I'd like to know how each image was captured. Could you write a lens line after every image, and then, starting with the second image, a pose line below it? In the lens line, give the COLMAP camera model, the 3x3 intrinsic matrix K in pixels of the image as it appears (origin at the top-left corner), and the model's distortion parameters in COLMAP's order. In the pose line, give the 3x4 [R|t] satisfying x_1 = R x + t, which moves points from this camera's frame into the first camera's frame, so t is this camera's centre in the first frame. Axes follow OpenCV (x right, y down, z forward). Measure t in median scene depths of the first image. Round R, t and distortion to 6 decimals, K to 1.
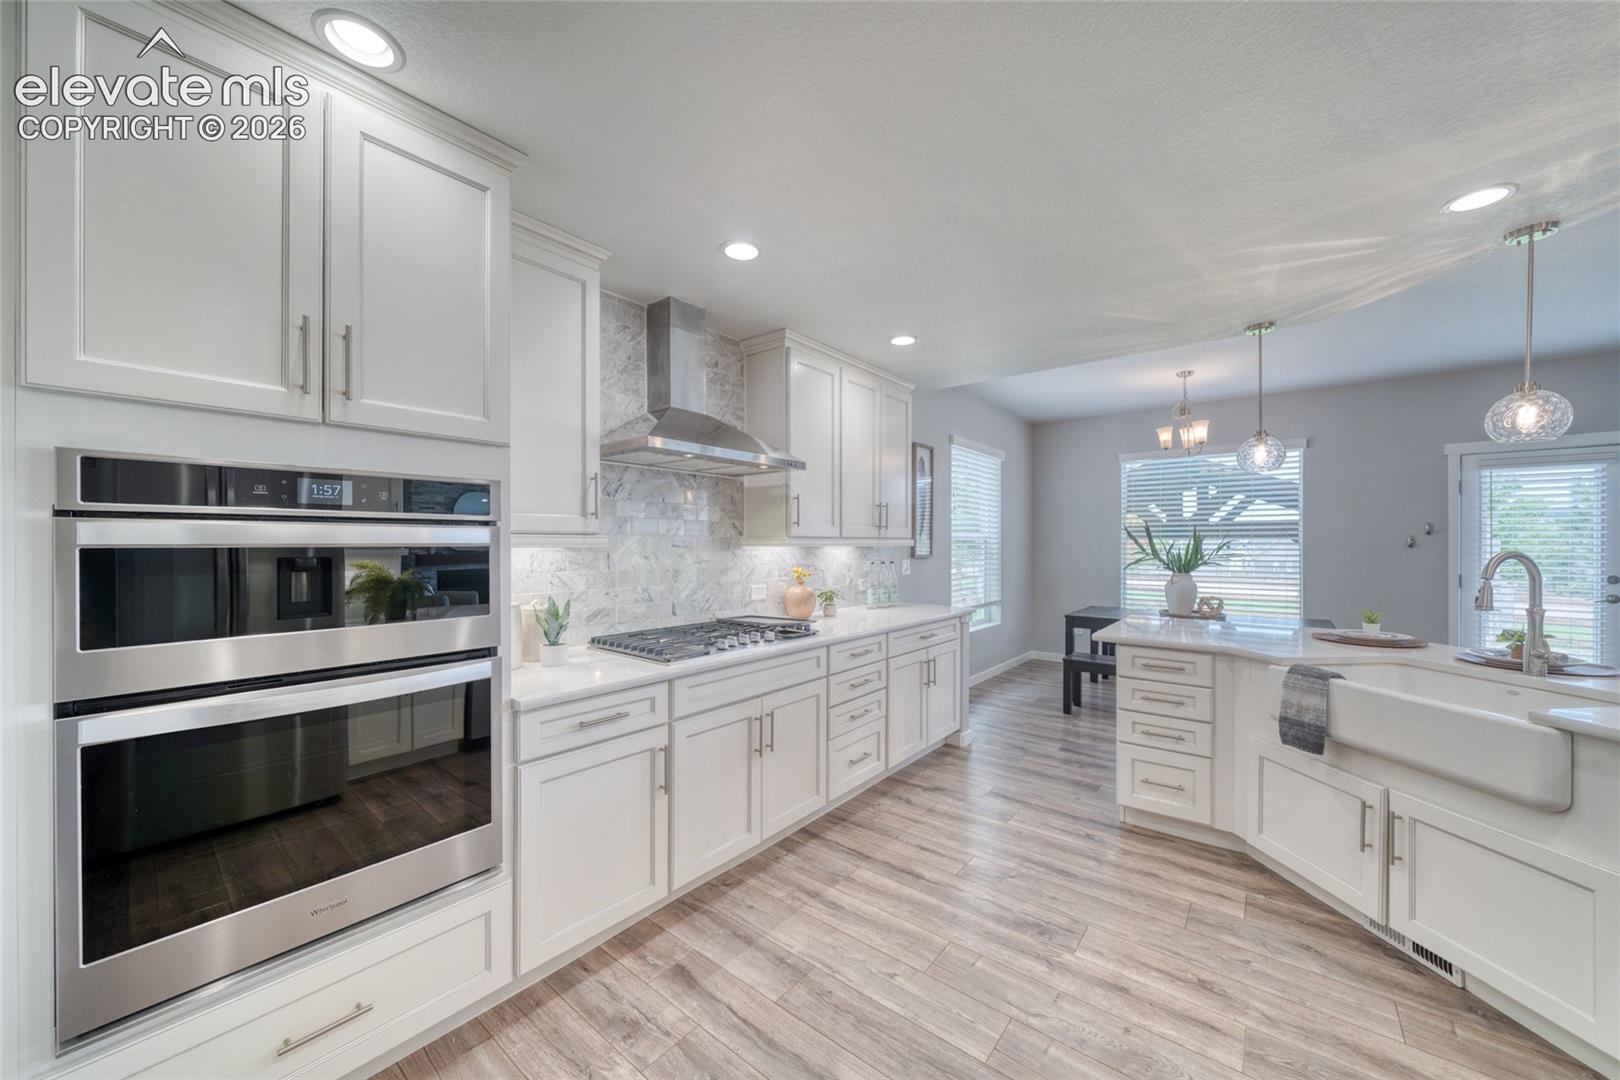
lens RADIAL K [[577.9, 0, 817.1], [0, 577.9, 542.2], [0, 0, 1]] dist [-0.009265, 0.001931]
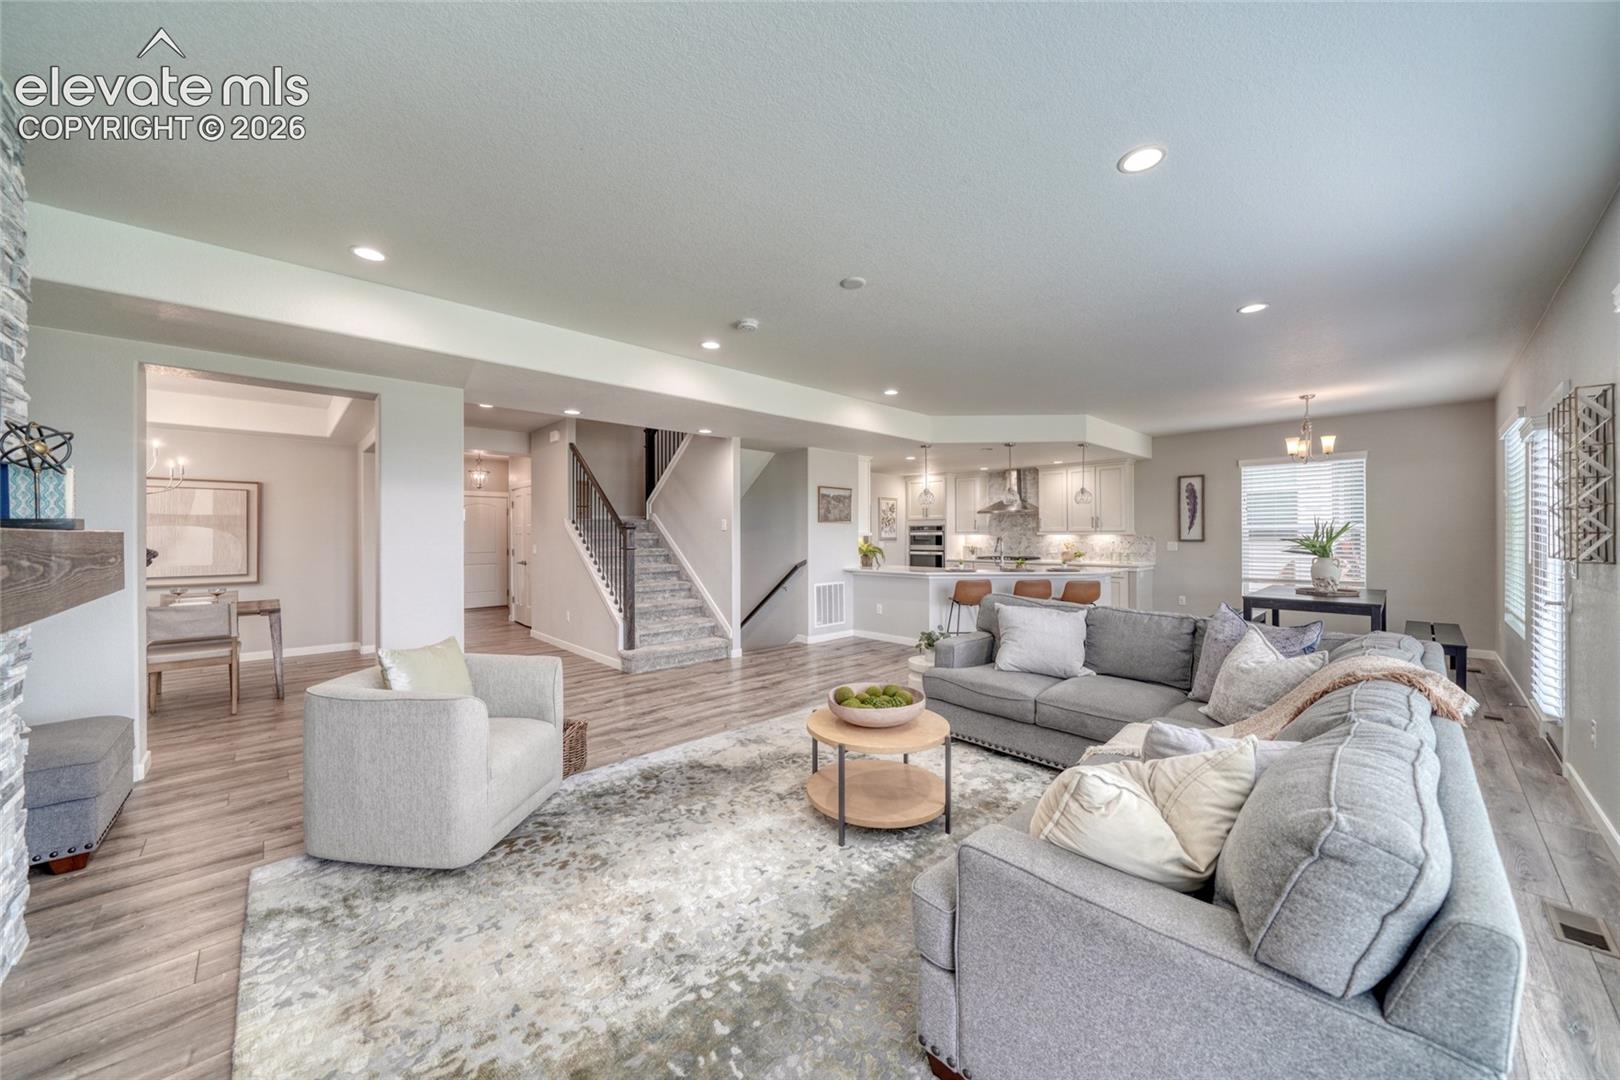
lens RADIAL K [[577.9, 0, 793.9], [0, 577.9, 537.4], [0, 0, 1]] dist [-0.009265, 0.001931]
pose [[-0.146404, 0.004576, -0.989214, 4.179490], [0.008115, 0.999961, 0.003424, -0.000261], [0.989192, -0.007526, -0.146435, 0.168817]]
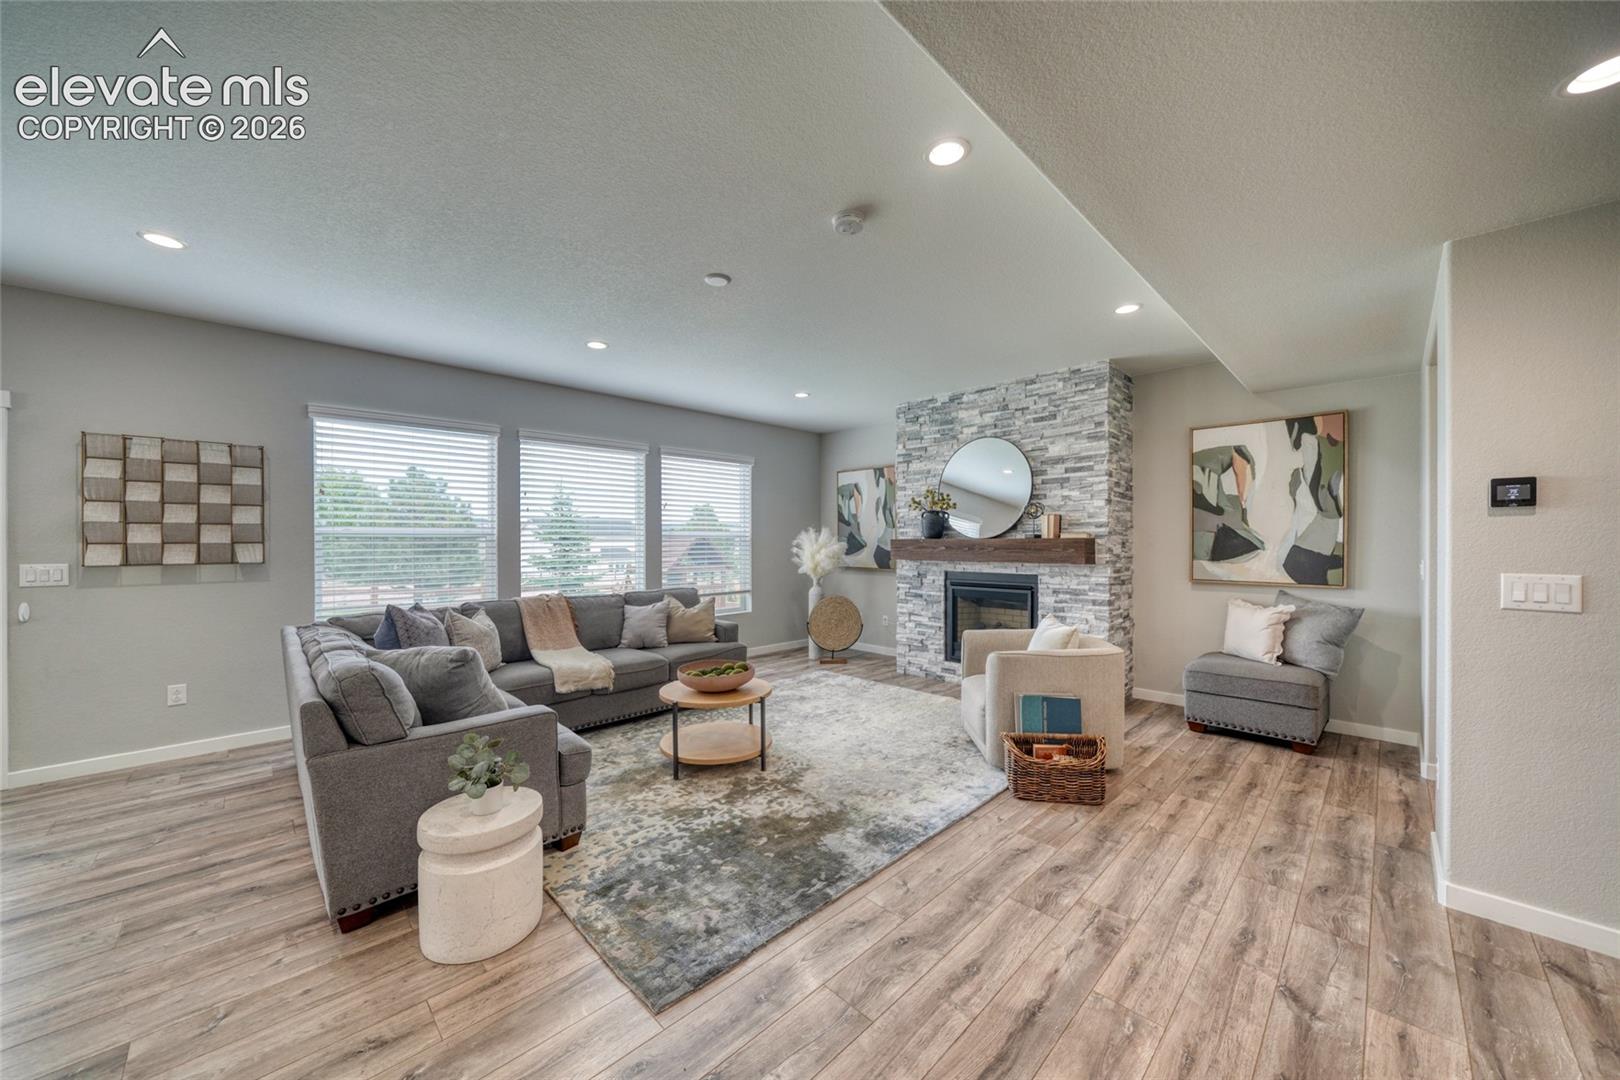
lens RADIAL K [[577.9, 0, 795.5], [0, 577.9, 540.6], [0, 0, 1]] dist [-0.009265, 0.001931]
pose [[0.133660, 0.003438, 0.991021, 1.471144], [-0.002997, 0.999991, -0.003065, -0.000289], [-0.991023, -0.002560, 0.133669, -0.241692]]
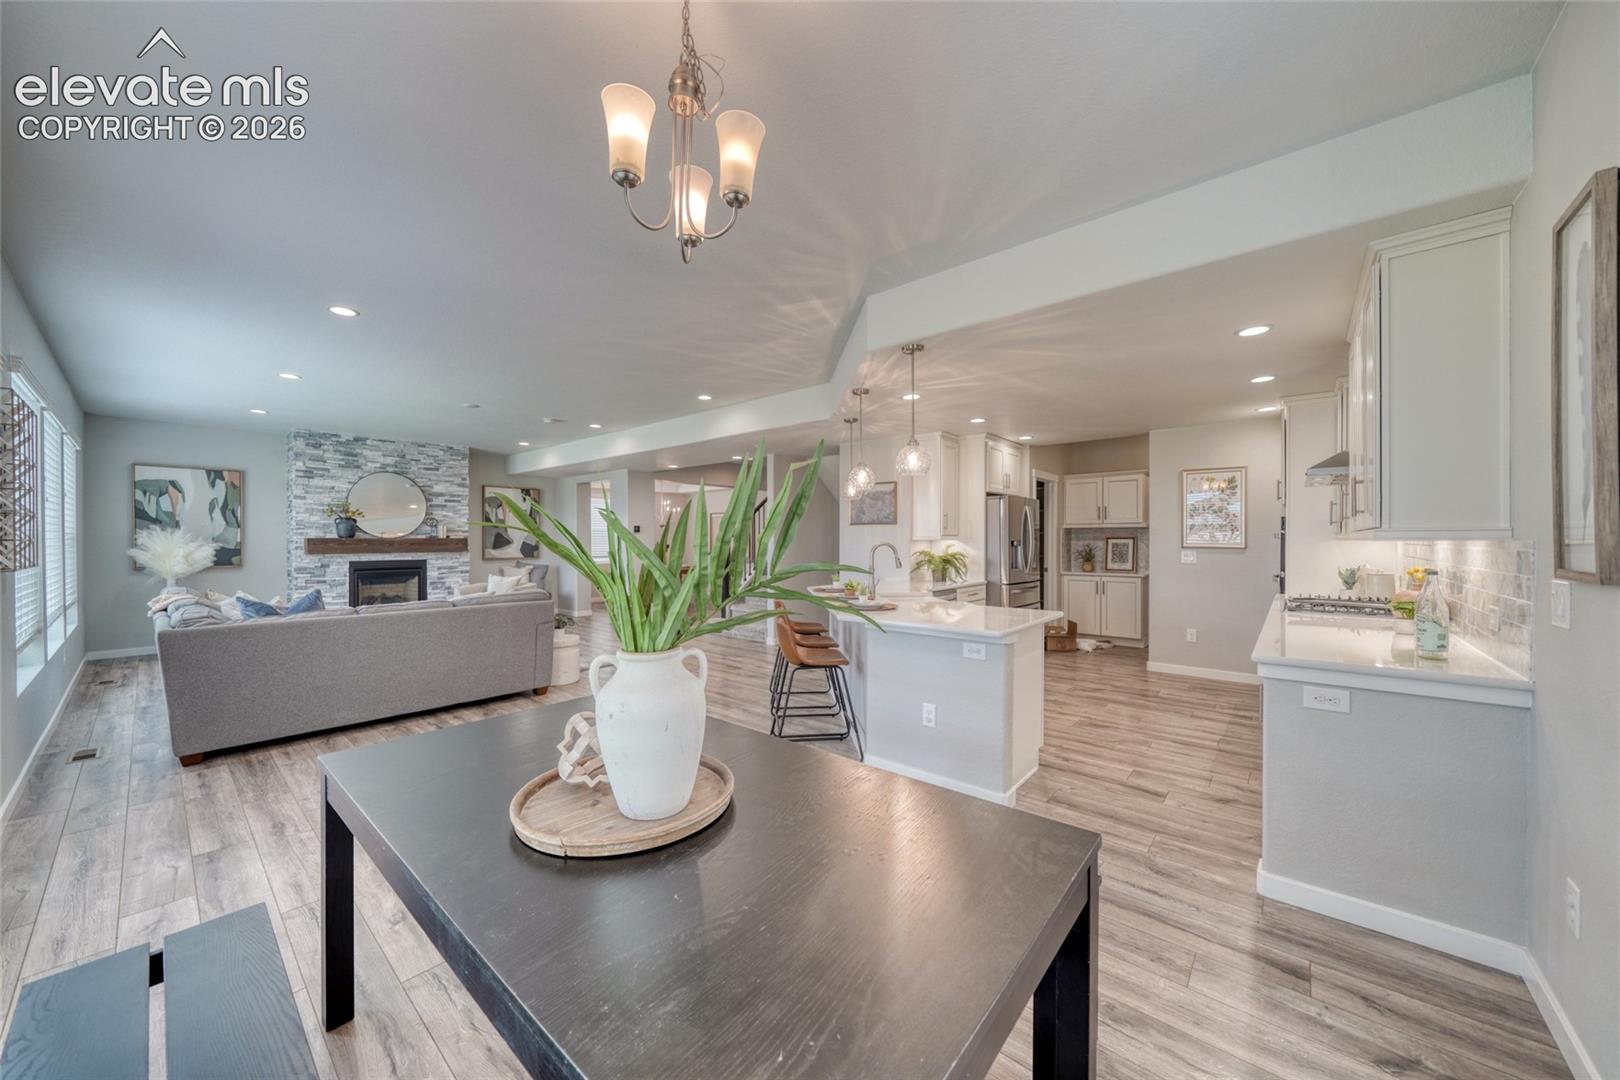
lens RADIAL K [[577.9, 0, 807.0], [0, 577.9, 540.9], [0, 0, 1]] dist [-0.009265, 0.001931]
pose [[-0.999183, 0.002408, 0.040348, 1.158155], [0.002330, 0.999995, -0.001982, 0.011558], [-0.040353, -0.001887, -0.999184, 2.687234]]
